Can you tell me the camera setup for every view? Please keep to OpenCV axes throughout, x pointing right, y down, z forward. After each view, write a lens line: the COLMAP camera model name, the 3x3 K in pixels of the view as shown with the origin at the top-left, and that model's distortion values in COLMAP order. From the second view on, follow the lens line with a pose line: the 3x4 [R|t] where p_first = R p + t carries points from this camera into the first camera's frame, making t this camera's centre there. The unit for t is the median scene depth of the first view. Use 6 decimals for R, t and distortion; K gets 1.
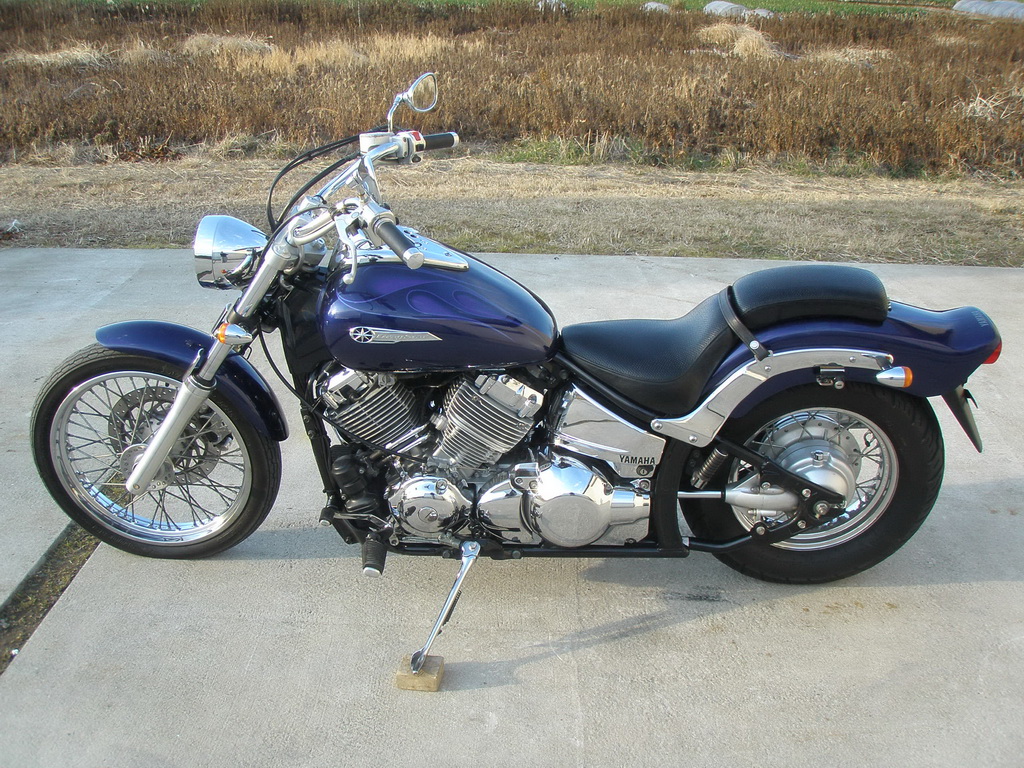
lens RADIAL K [[1142.4, 0, 505.9], [0, 1142.4, 399.6], [0, 0, 1]] dist [-0.206245, 0.207670]
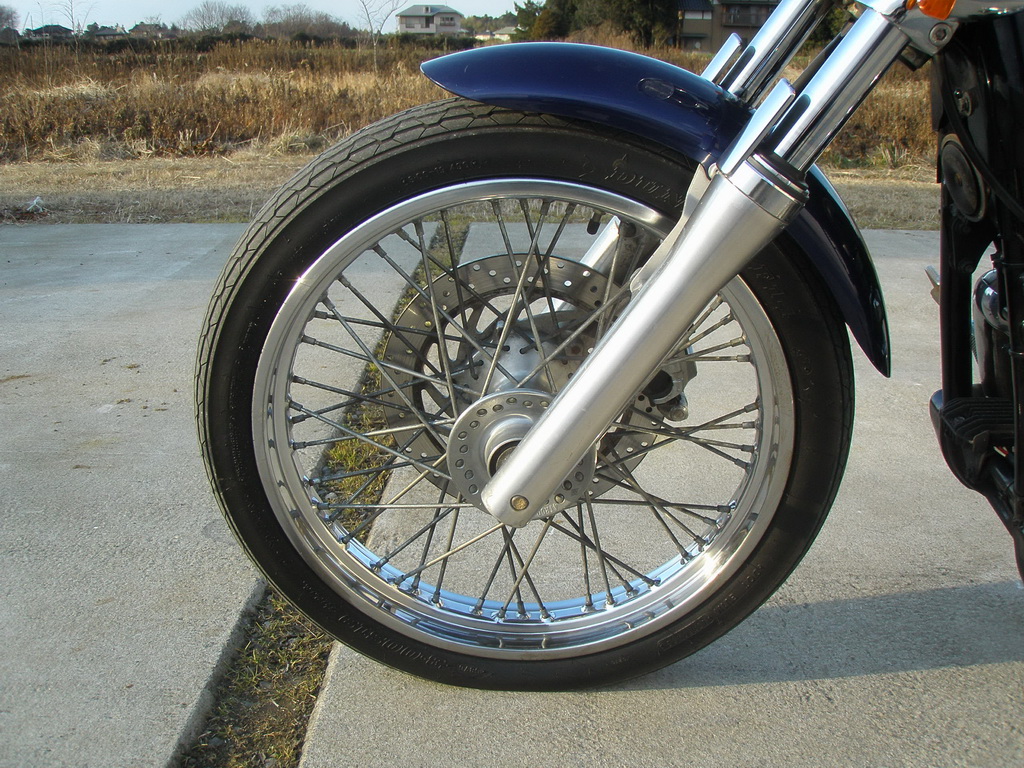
lens RADIAL K [[1142.4, 0, 505.9], [0, 1142.4, 399.6], [0, 0, 1]] dist [-0.206245, 0.207670]
pose [[0.999852, -0.011312, 0.012971, -0.344070], [0.012160, 0.997659, -0.067298, 0.070094], [-0.012179, 0.067445, 0.997649, 0.640865]]
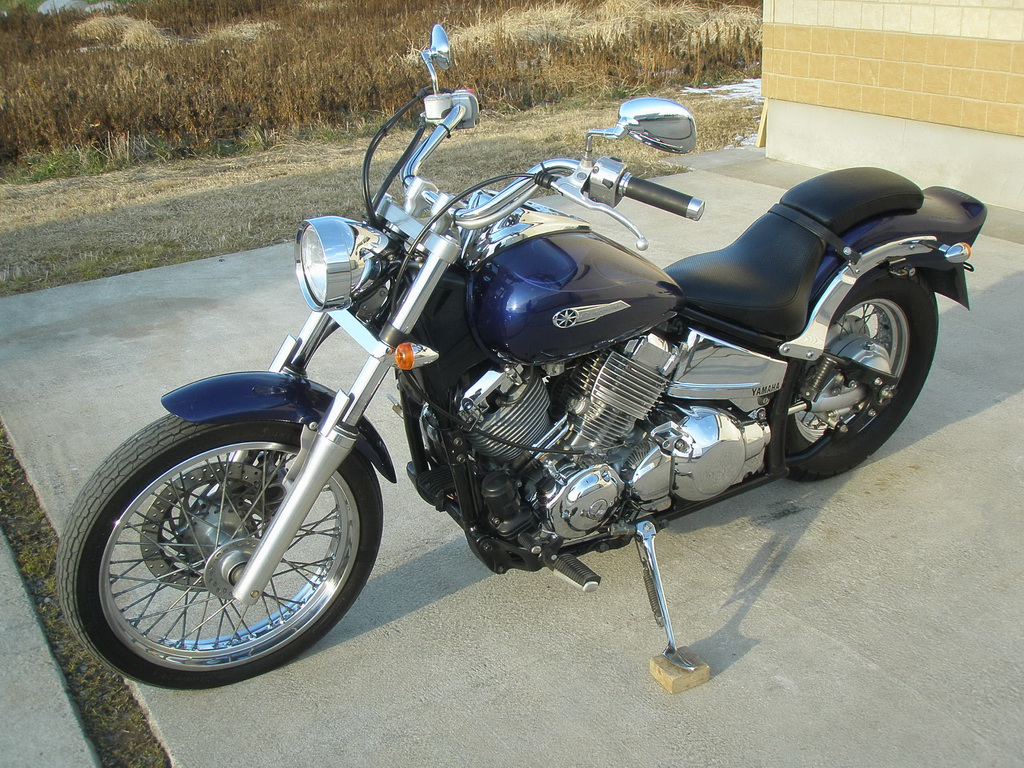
lens RADIAL K [[1142.4, 0, 505.9], [0, 1142.4, 399.6], [0, 0, 1]] dist [-0.206245, 0.207670]
pose [[0.832530, -0.251701, 0.493498, -0.539453], [0.246127, 0.966131, 0.077544, -0.067499], [-0.496301, 0.056905, 0.866283, 0.250841]]
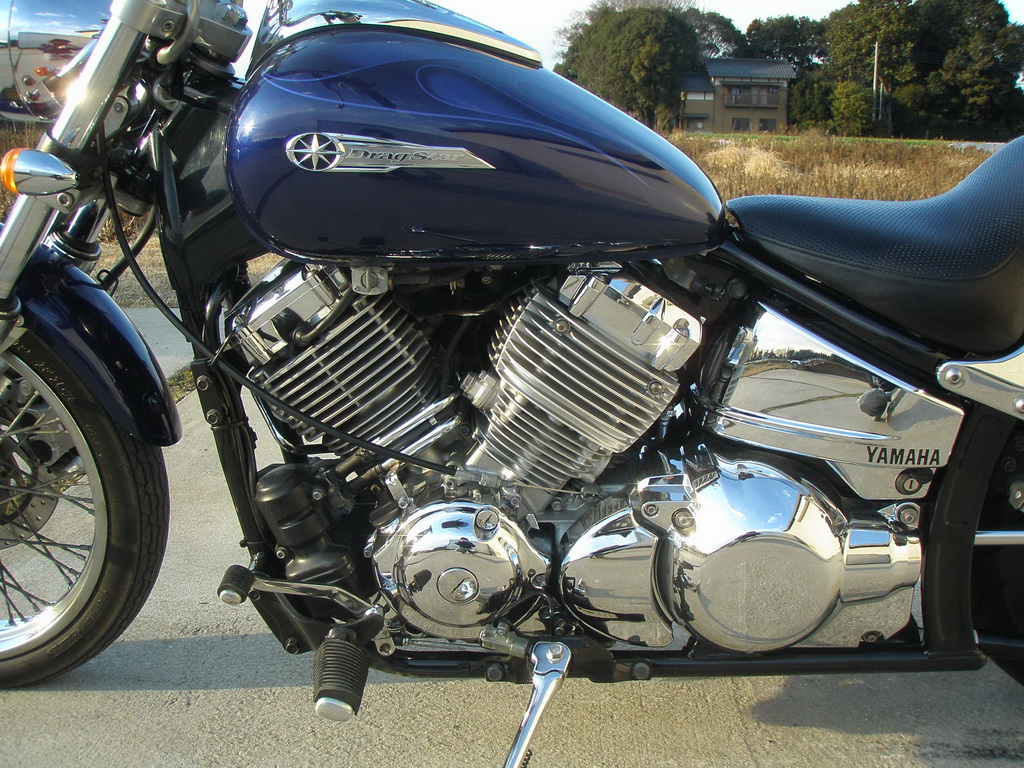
lens RADIAL K [[1142.4, 0, 505.9], [0, 1142.4, 399.6], [0, 0, 1]] dist [-0.206245, 0.207670]
pose [[0.999956, -0.008926, 0.003042, -0.048555], [0.009254, 0.990846, -0.134679, 0.086938], [-0.001812, 0.134701, 0.990885, 0.519043]]
